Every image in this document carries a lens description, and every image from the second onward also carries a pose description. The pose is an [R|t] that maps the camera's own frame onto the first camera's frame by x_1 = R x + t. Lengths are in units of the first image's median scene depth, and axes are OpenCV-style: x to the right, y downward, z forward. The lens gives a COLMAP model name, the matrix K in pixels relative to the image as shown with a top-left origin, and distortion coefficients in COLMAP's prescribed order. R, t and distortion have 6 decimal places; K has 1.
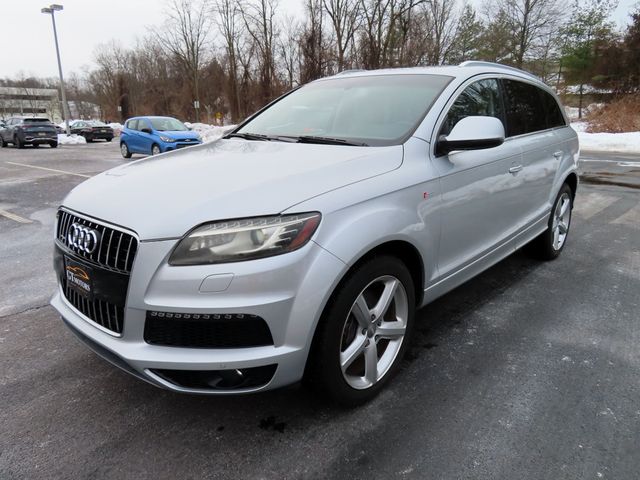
lens RADIAL K [[456.1, 0, 320.6], [0, 456.1, 243.3], [0, 0, 1]] dist [-0.012693, 0.008710]
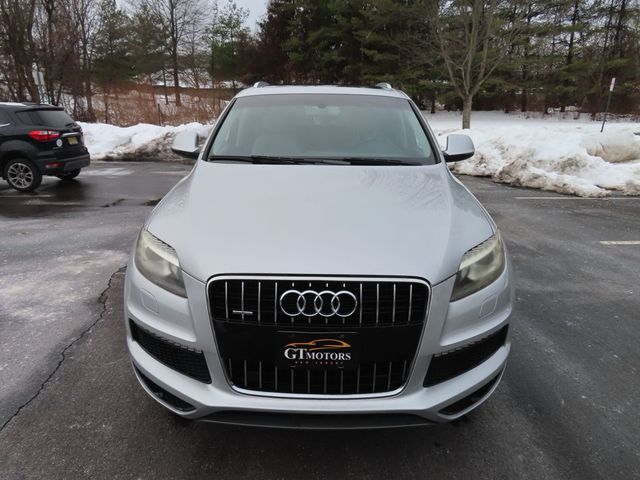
lens RADIAL K [[456.1, 0, 320.8], [0, 456.1, 240.1], [0, 0, 1]] dist [-0.012693, 0.008710]
pose [[0.750329, -0.181599, 0.635632, -0.045867], [0.173639, 0.981907, 0.075558, -0.008375], [-0.637853, 0.053677, 0.768285, 0.015473]]
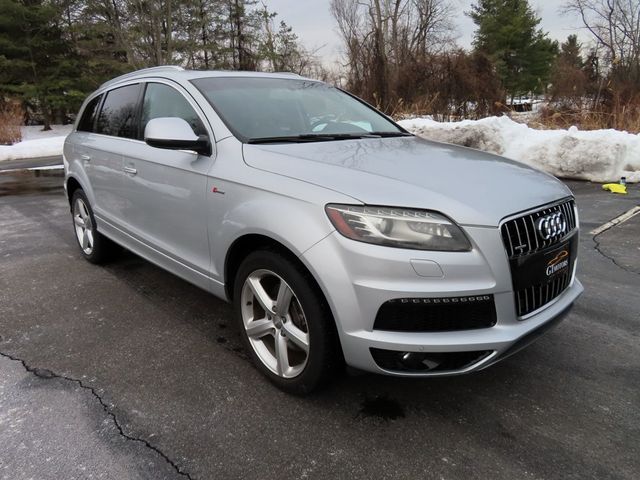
lens RADIAL K [[456.1, 0, 318.2], [0, 456.1, 238.6], [0, 0, 1]] dist [-0.012693, 0.008710]
pose [[0.103564, -0.257829, 0.960624, -0.070571], [0.291483, 0.931280, 0.218529, -0.016295], [-0.950953, 0.257373, 0.171600, 0.059756]]
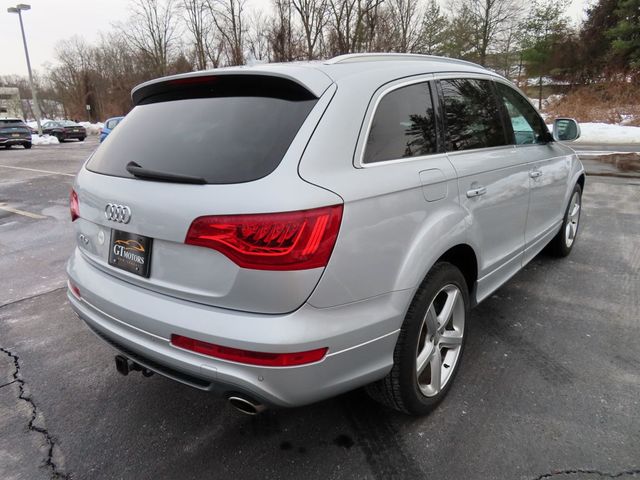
lens RADIAL K [[456.1, 0, 322.3], [0, 456.1, 243.0], [0, 0, 1]] dist [-0.012693, 0.008710]
pose [[0.997665, -0.033355, 0.059593, -0.003296], [0.032669, 0.999389, 0.012461, 0.002714], [-0.059972, -0.010485, 0.998145, -0.017491]]
